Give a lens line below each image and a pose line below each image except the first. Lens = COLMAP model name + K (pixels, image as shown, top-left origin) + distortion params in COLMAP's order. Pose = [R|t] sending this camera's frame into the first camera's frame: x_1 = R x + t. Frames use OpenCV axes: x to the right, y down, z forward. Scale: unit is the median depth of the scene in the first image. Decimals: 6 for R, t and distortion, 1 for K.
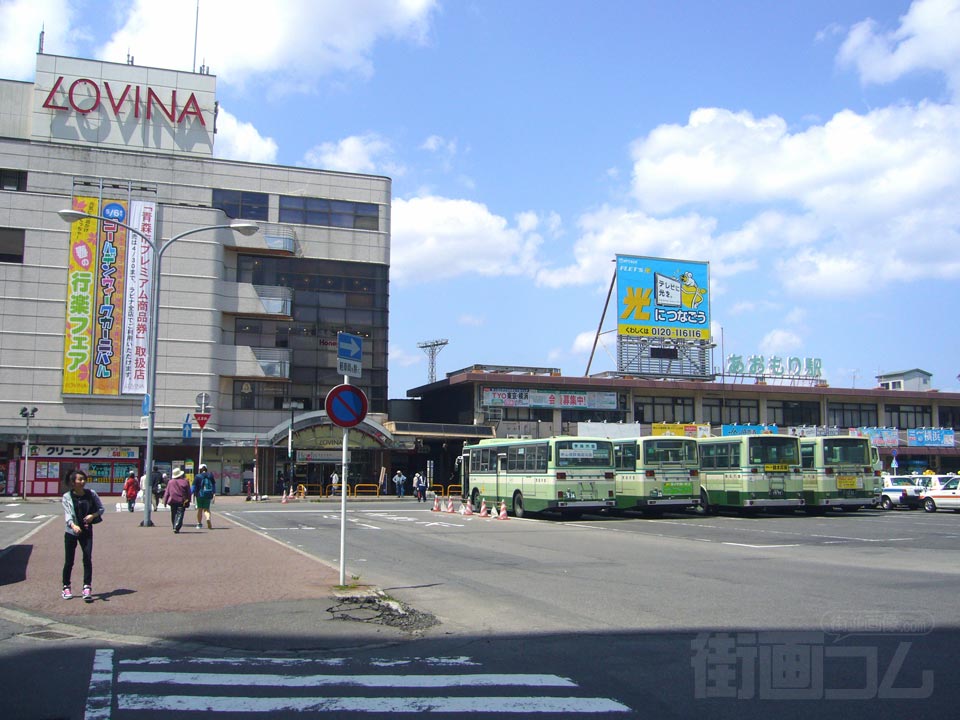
lens RADIAL K [[1013.7, 0, 480.0], [0, 1013.7, 360.0], [0, 0, 1]] dist [-0.076371, 0.032605]
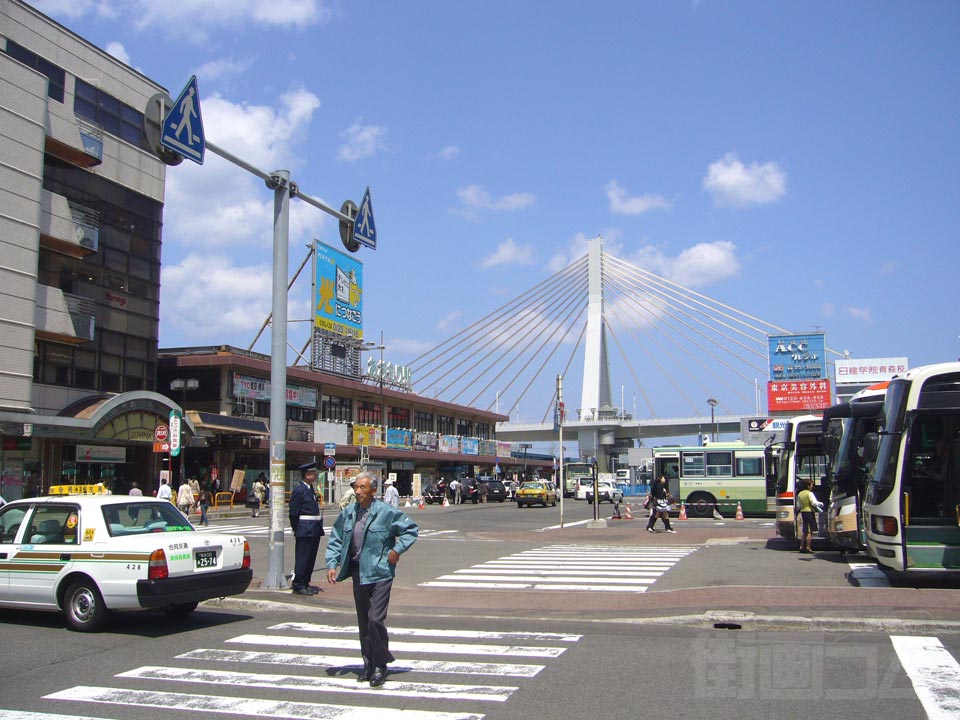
lens RADIAL K [[1013.7, 0, 480.0], [0, 1013.7, 360.0], [0, 0, 1]] dist [-0.076371, 0.032605]
pose [[0.618822, 0.090245, 0.780330, -0.477527], [-0.091660, 0.994889, -0.042370, 0.029960], [-0.780166, -0.045306, 0.623930, 0.302250]]
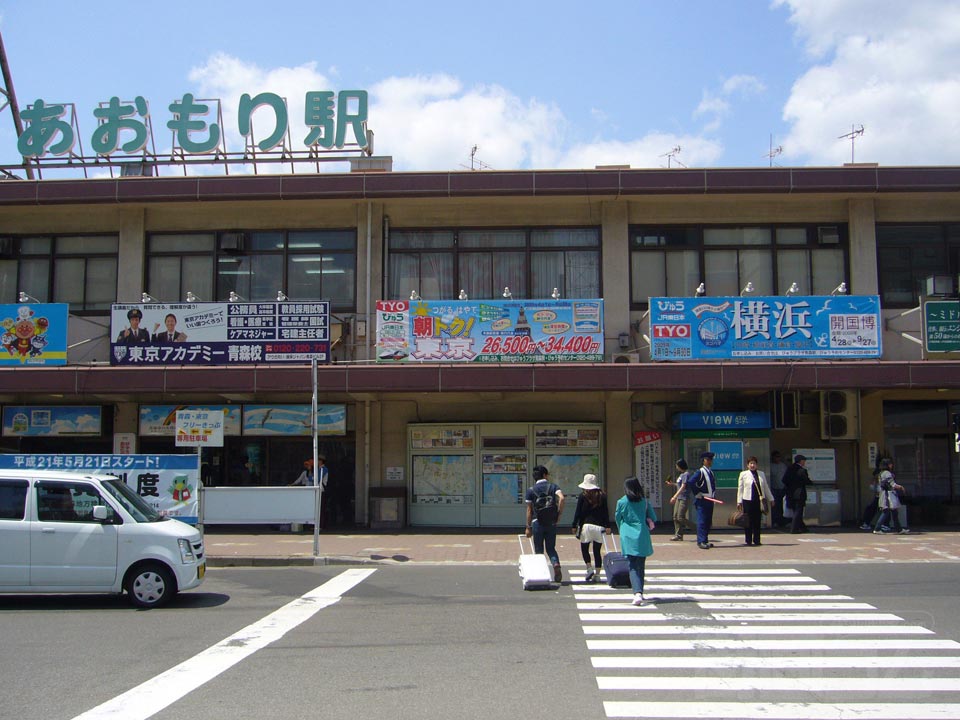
lens RADIAL K [[1013.7, 0, 480.0], [0, 1013.7, 360.0], [0, 0, 1]] dist [-0.076371, 0.032605]
pose [[0.919502, -0.046621, -0.390312, 0.520692], [0.052761, 0.998595, 0.005016, 0.087237], [0.389529, -0.025205, 0.920669, 0.777738]]
